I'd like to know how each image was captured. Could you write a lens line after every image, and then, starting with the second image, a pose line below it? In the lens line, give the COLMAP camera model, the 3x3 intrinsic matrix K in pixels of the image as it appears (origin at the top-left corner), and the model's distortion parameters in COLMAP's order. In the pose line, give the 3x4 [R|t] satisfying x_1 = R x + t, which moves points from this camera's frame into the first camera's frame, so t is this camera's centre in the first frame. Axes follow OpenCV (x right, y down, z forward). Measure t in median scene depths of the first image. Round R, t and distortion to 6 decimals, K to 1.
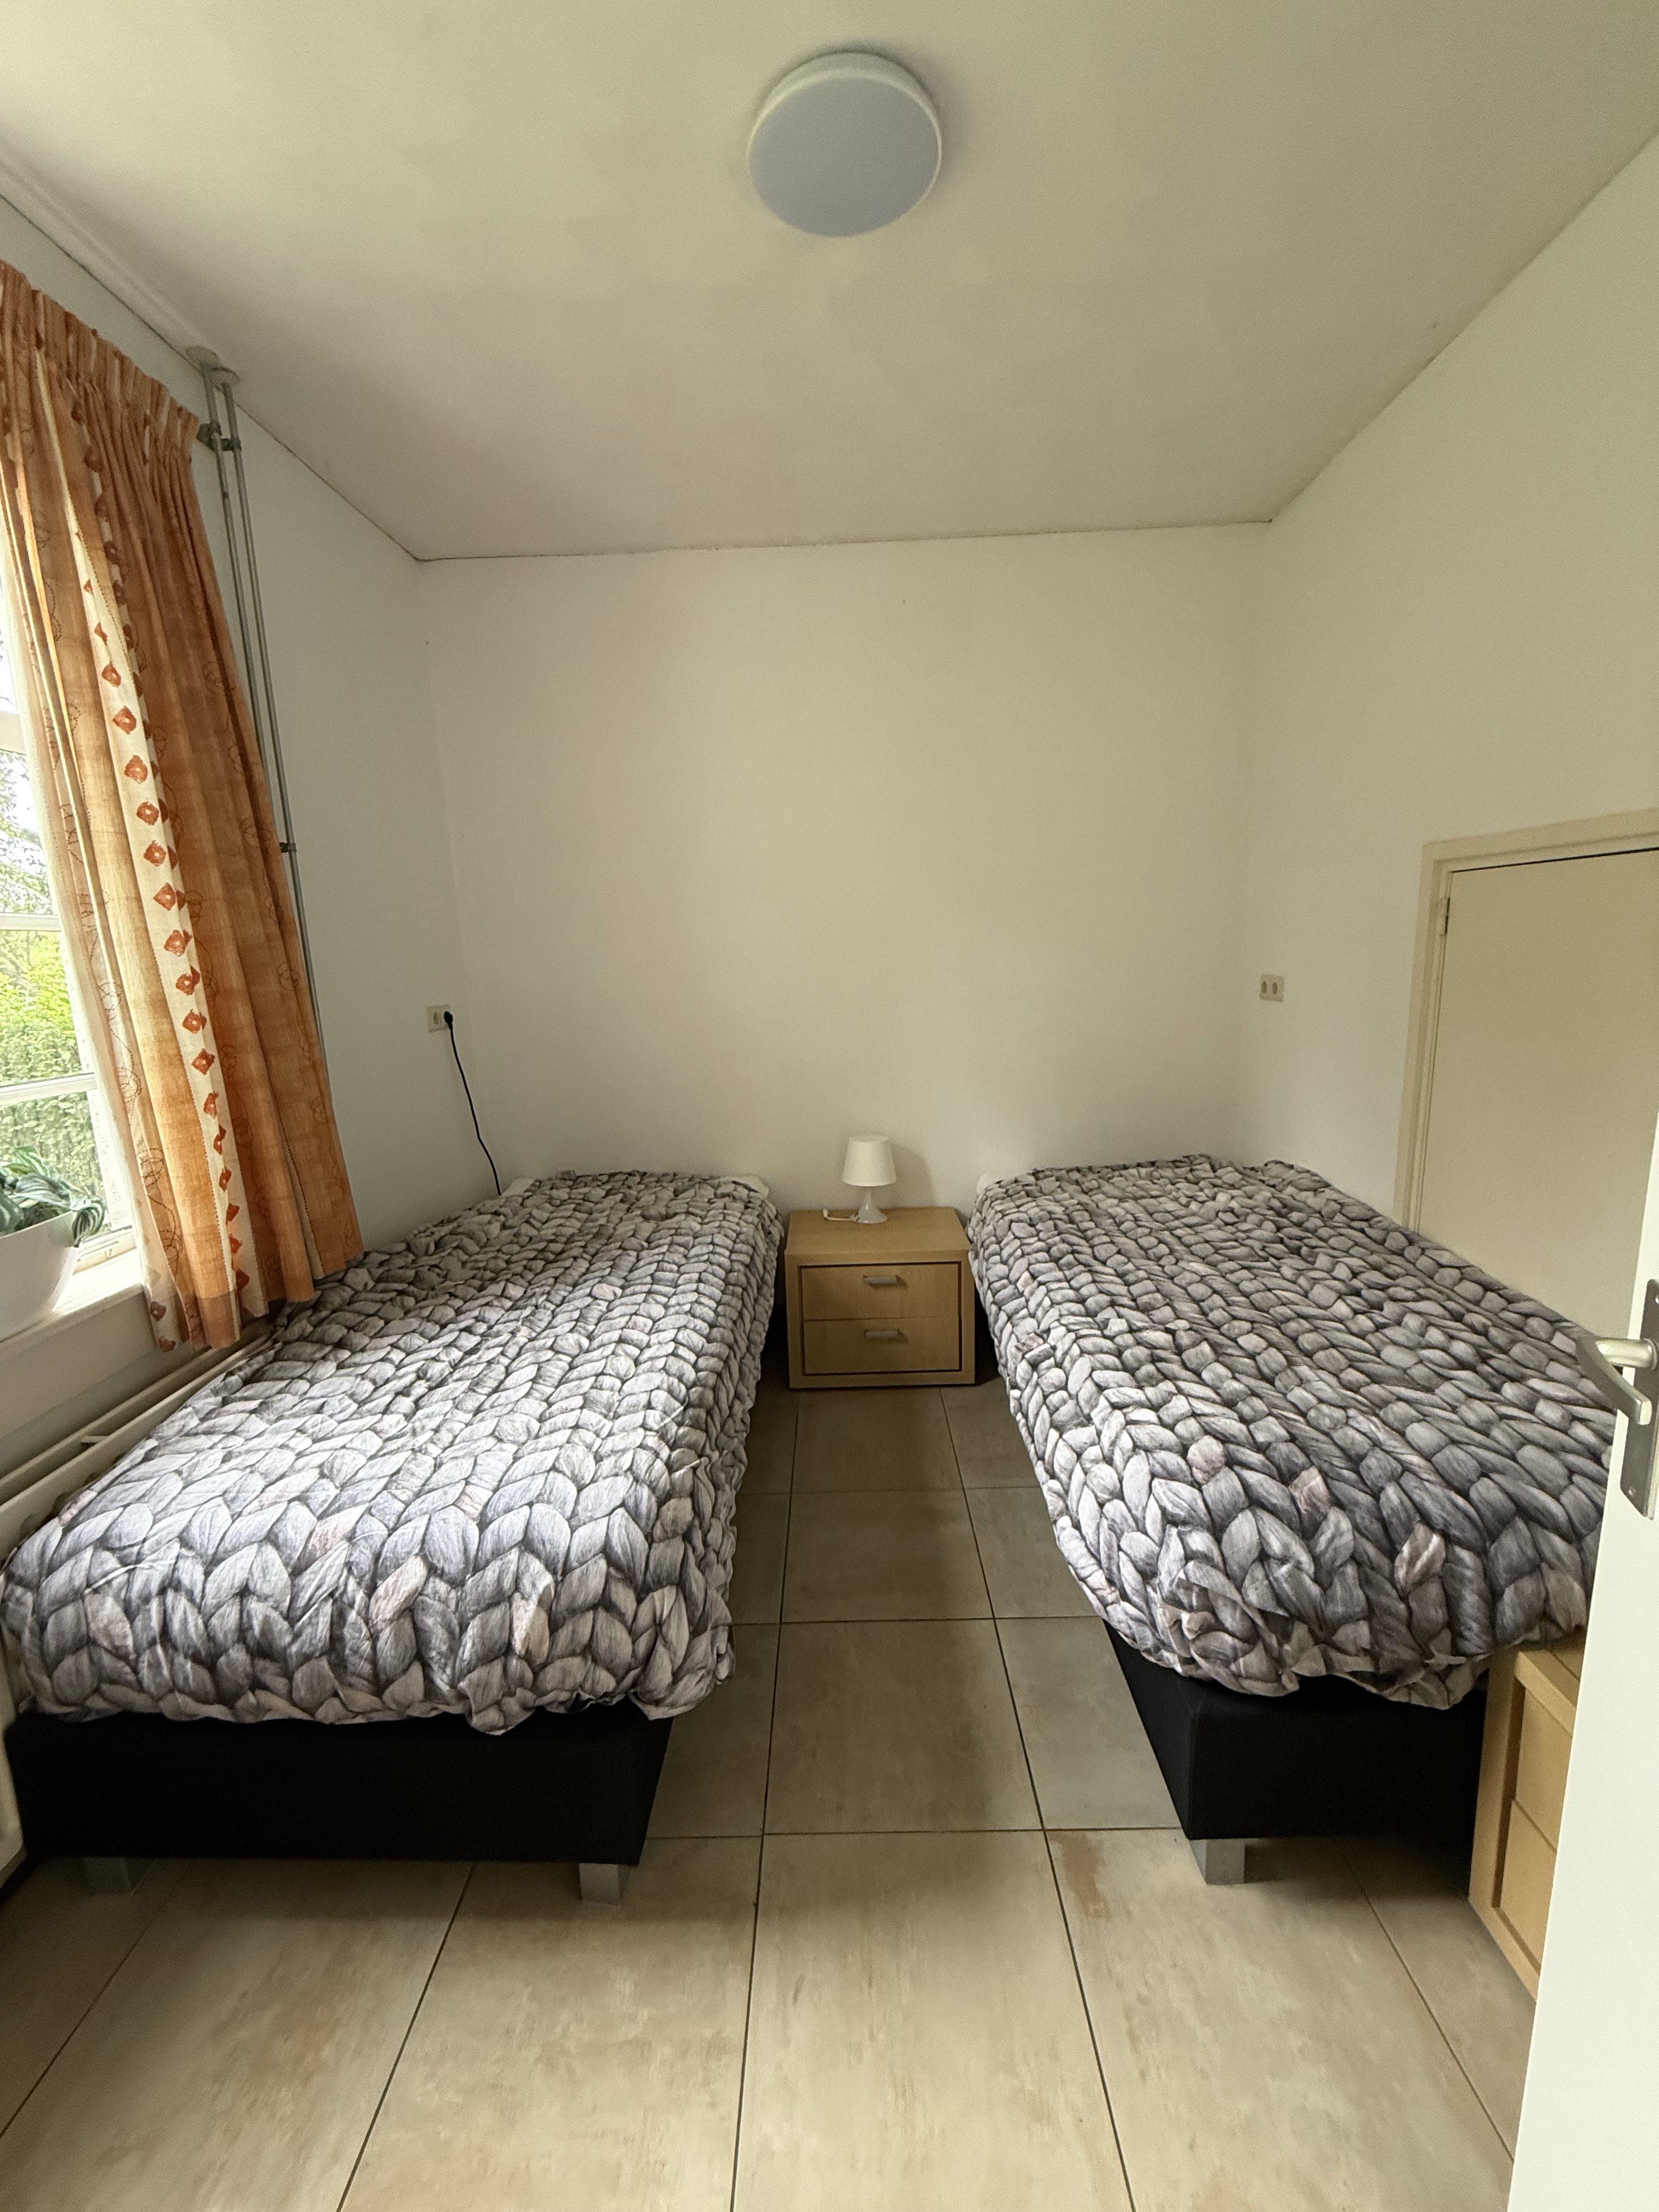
lens RADIAL K [[887.7, 0, 825.0], [0, 887.7, 1113.3], [0, 0, 1]] dist [0.000002, -0.000007]
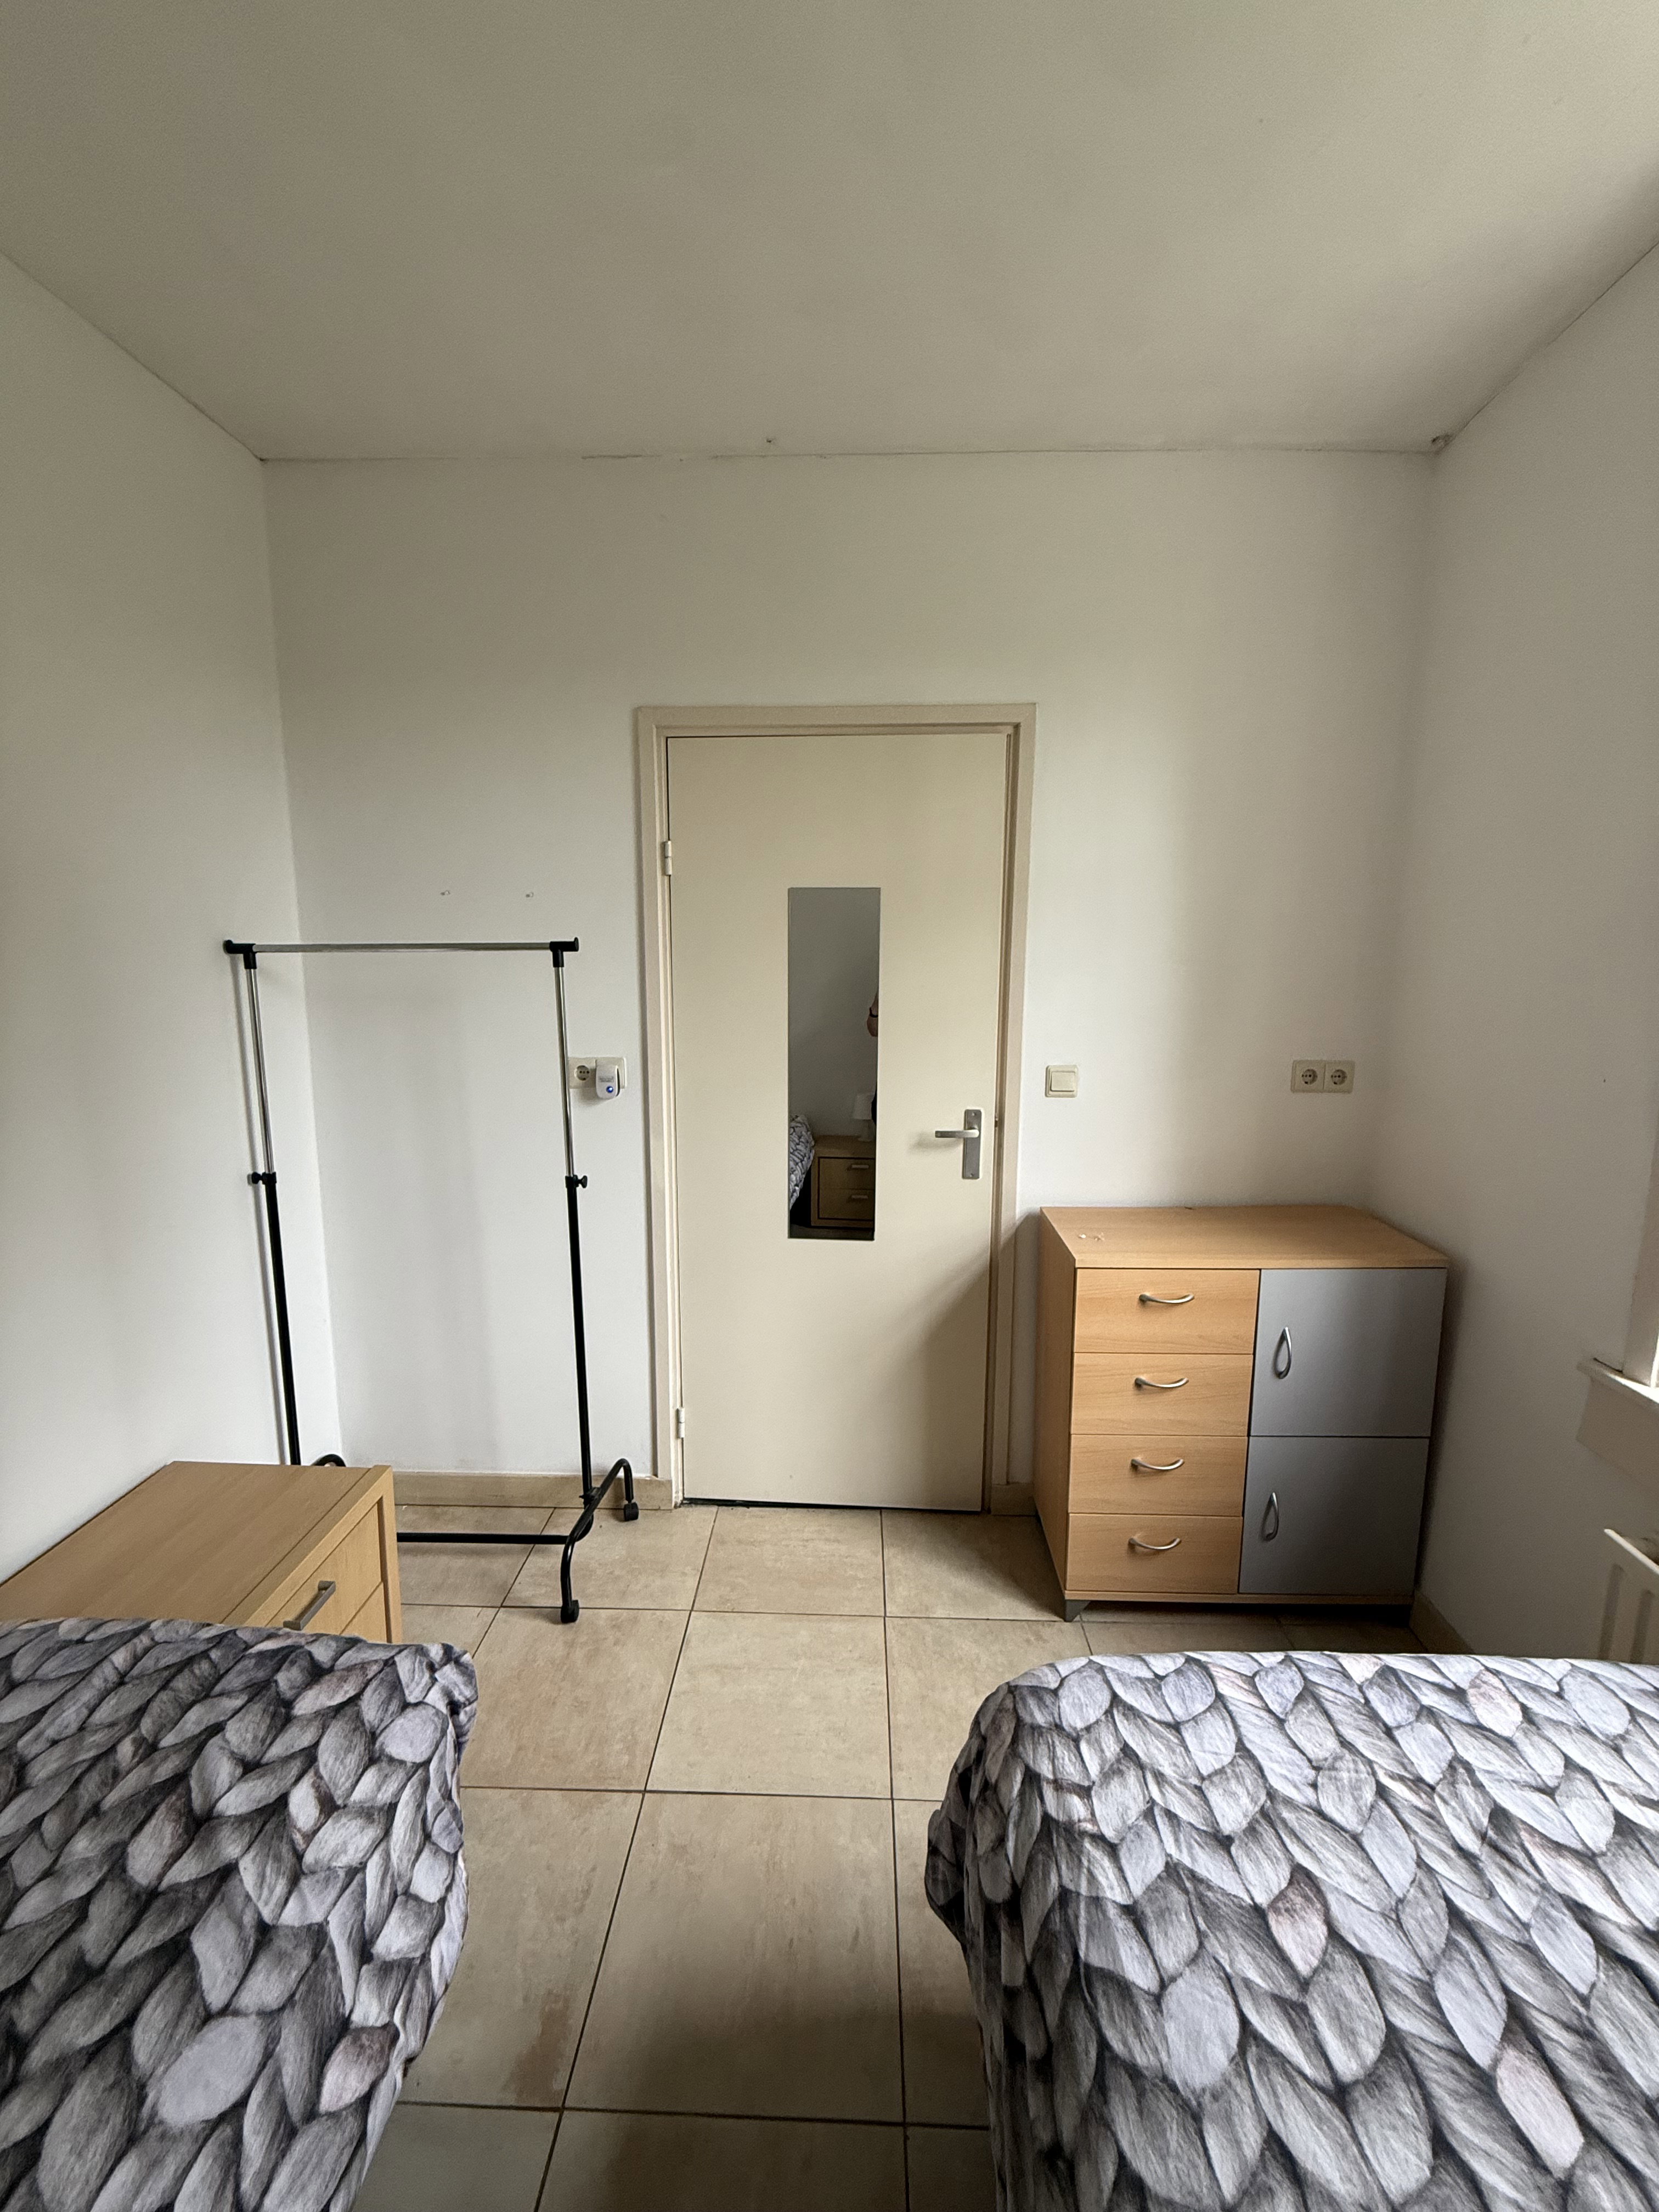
lens RADIAL K [[887.7, 0, 829.0], [0, 887.7, 1102.5], [0, 0, 1]] dist [0.000002, -0.000007]
pose [[-0.999354, 0.023451, 0.027231, -0.046395], [0.031239, 0.941459, 0.335677, -0.345901], [-0.017765, 0.336310, -0.941584, 1.490260]]
